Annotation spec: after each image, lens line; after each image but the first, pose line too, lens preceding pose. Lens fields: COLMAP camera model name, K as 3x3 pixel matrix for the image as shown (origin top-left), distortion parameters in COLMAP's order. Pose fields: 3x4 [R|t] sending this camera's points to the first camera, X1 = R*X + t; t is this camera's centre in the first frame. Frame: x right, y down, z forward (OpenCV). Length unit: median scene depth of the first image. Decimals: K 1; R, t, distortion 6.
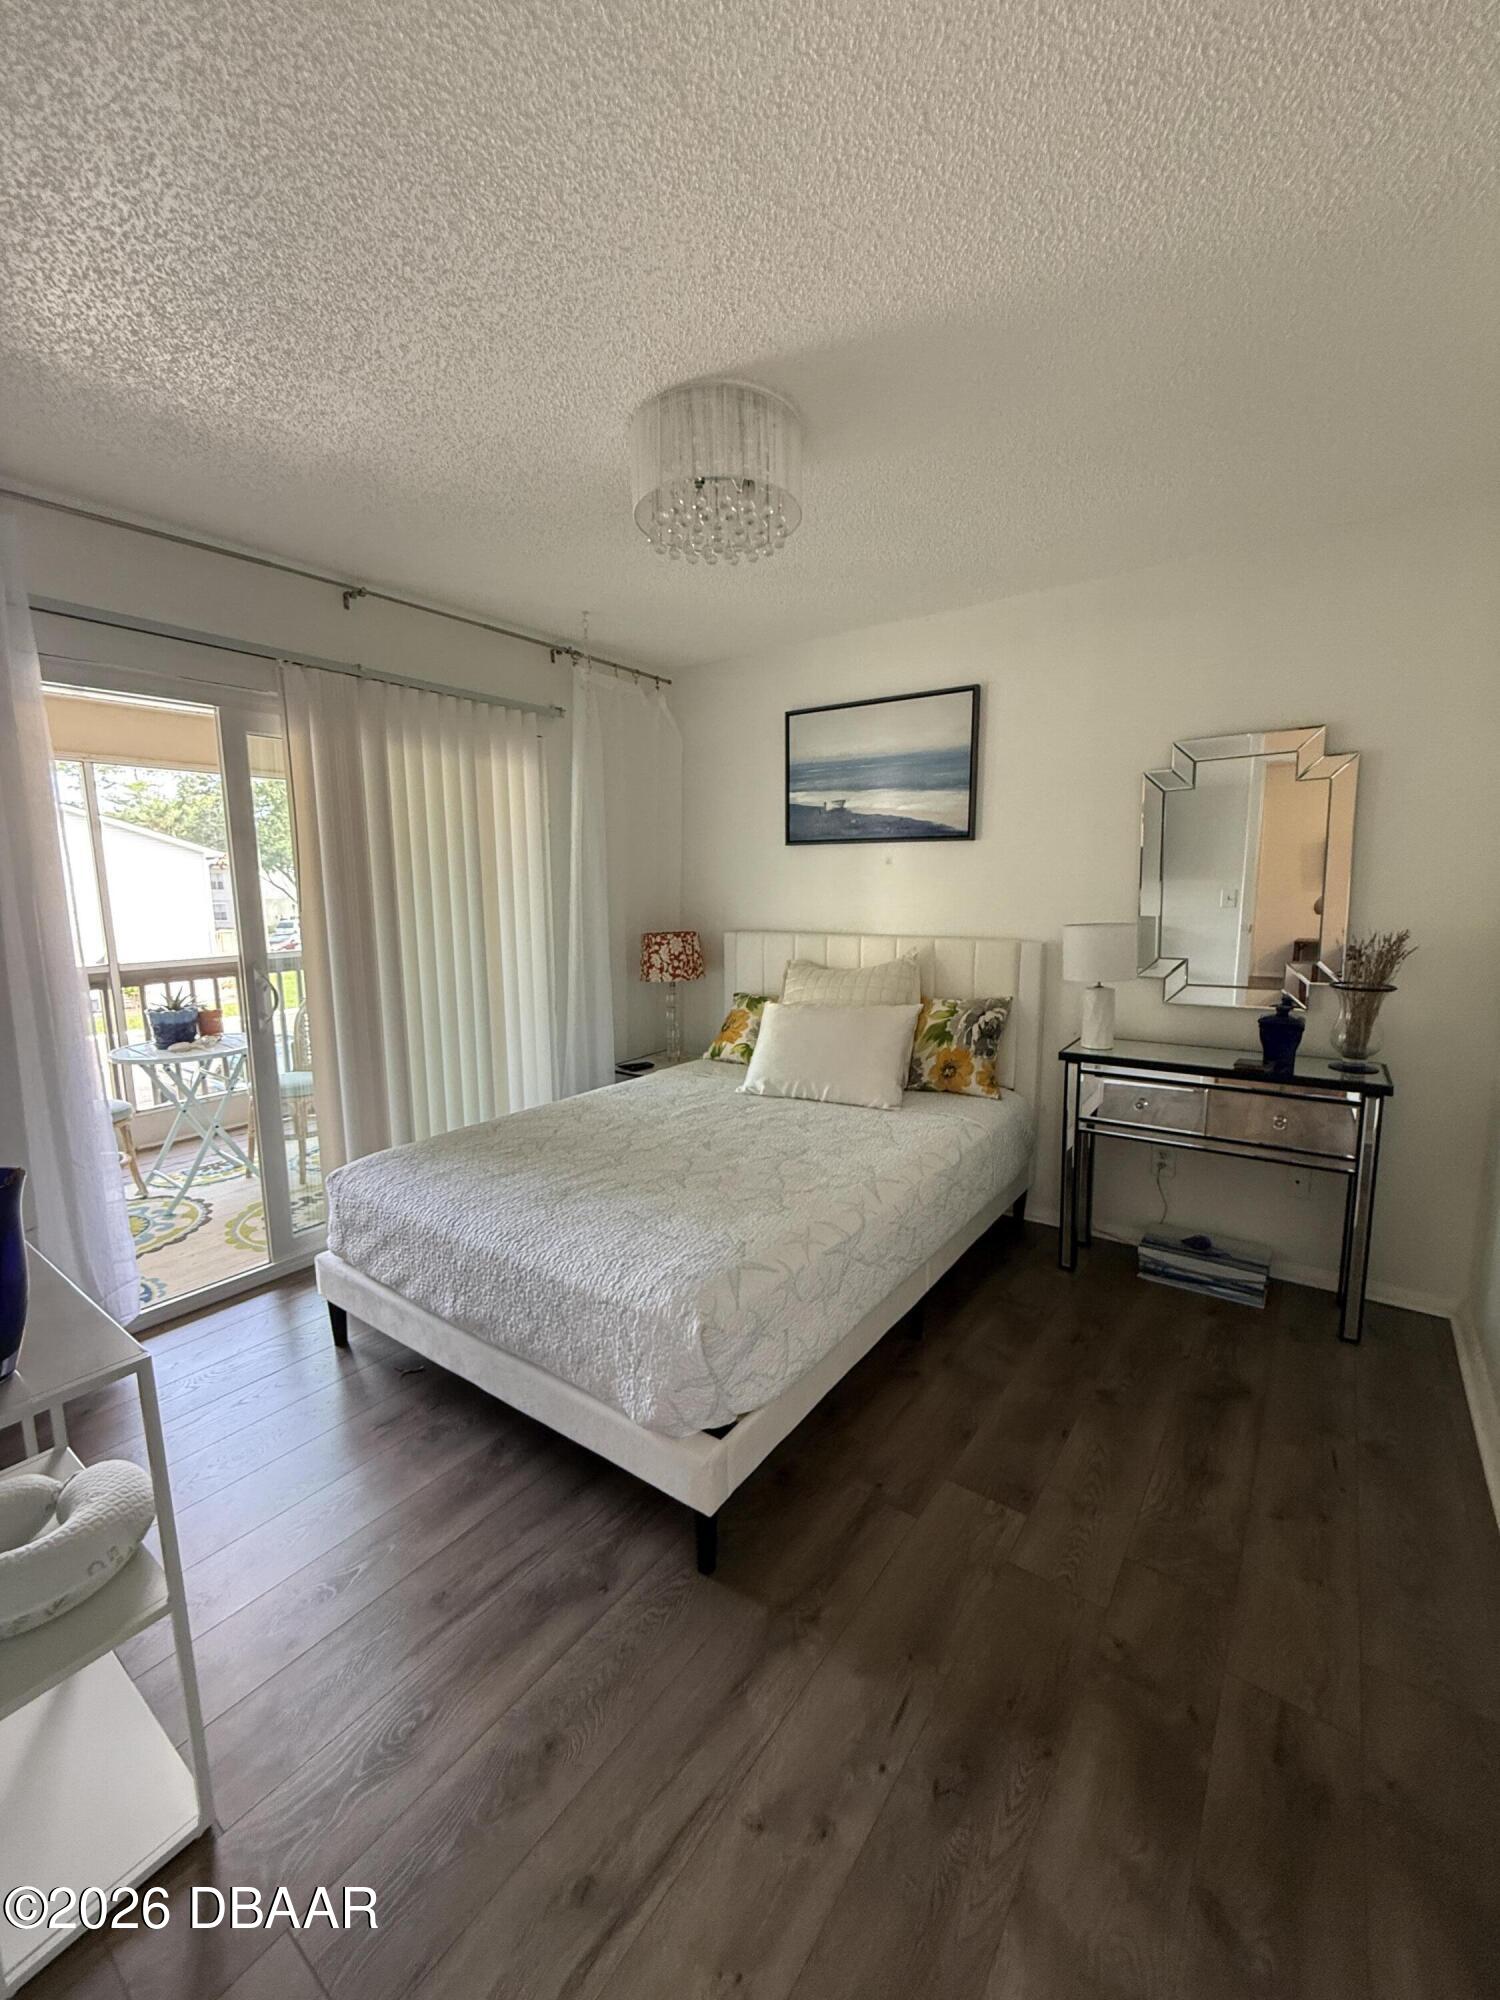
lens RADIAL K [[802.3, 0, 754.2], [0, 802.3, 997.8], [0, 0, 1]] dist [0.000106, -0.000003]
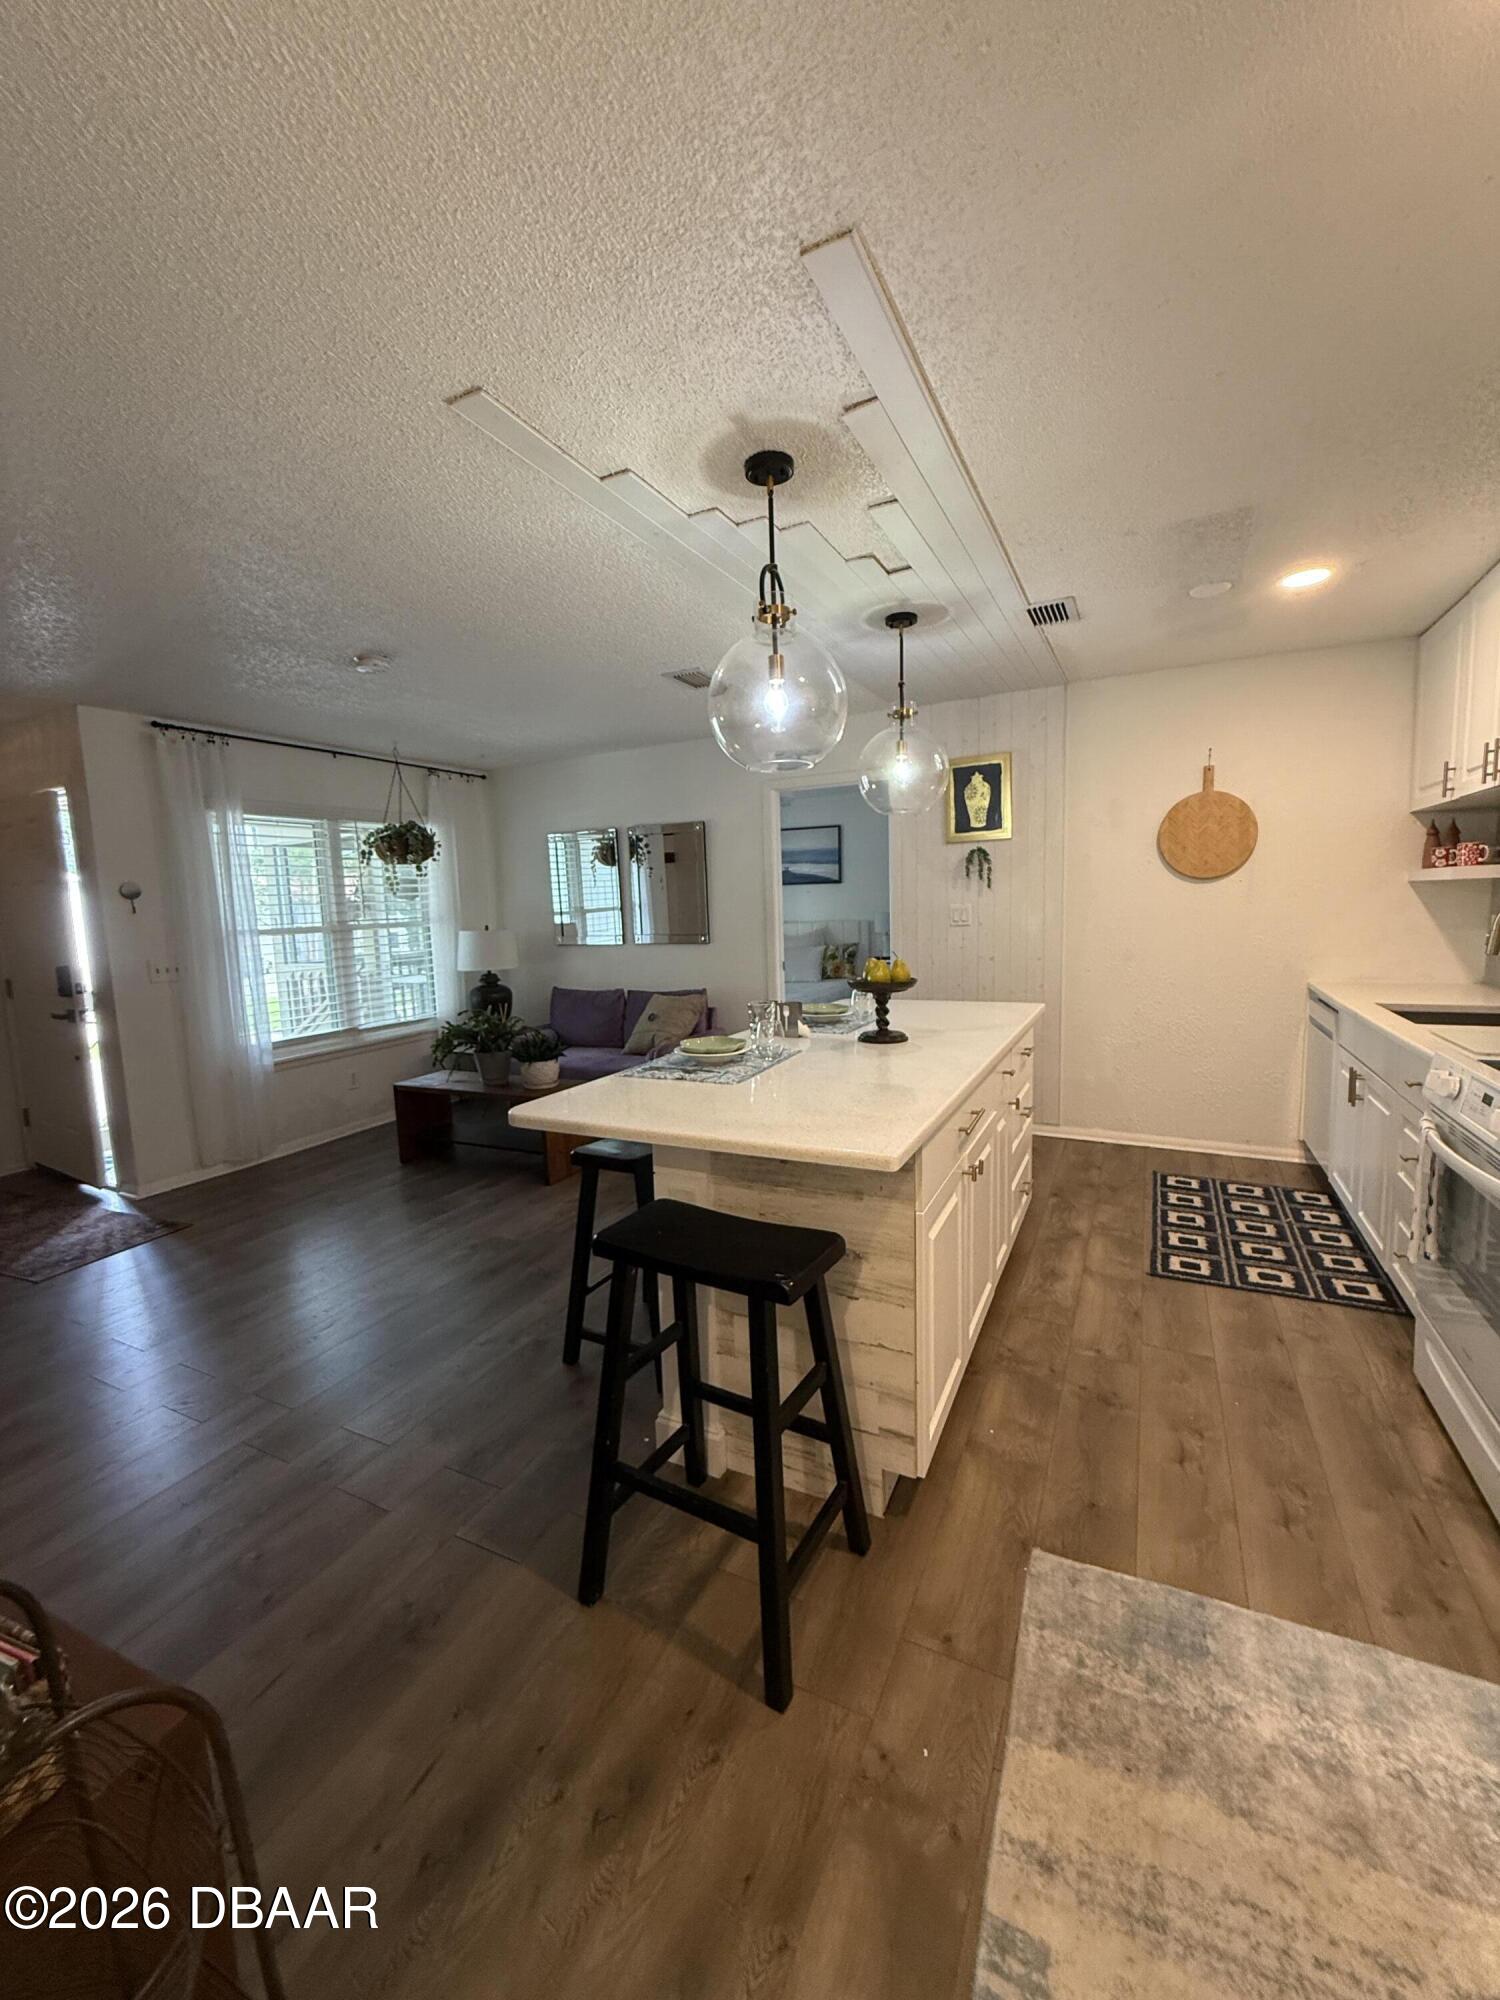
lens RADIAL K [[802.3, 0, 744.2], [0, 802.3, 996.9], [0, 0, 1]] dist [0.000106, -0.000003]
pose [[0.985143, -0.046333, 0.165368, -0.493606], [0.050204, 0.998552, -0.019301, 0.209563], [-0.164235, 0.027316, 0.986043, -1.535879]]
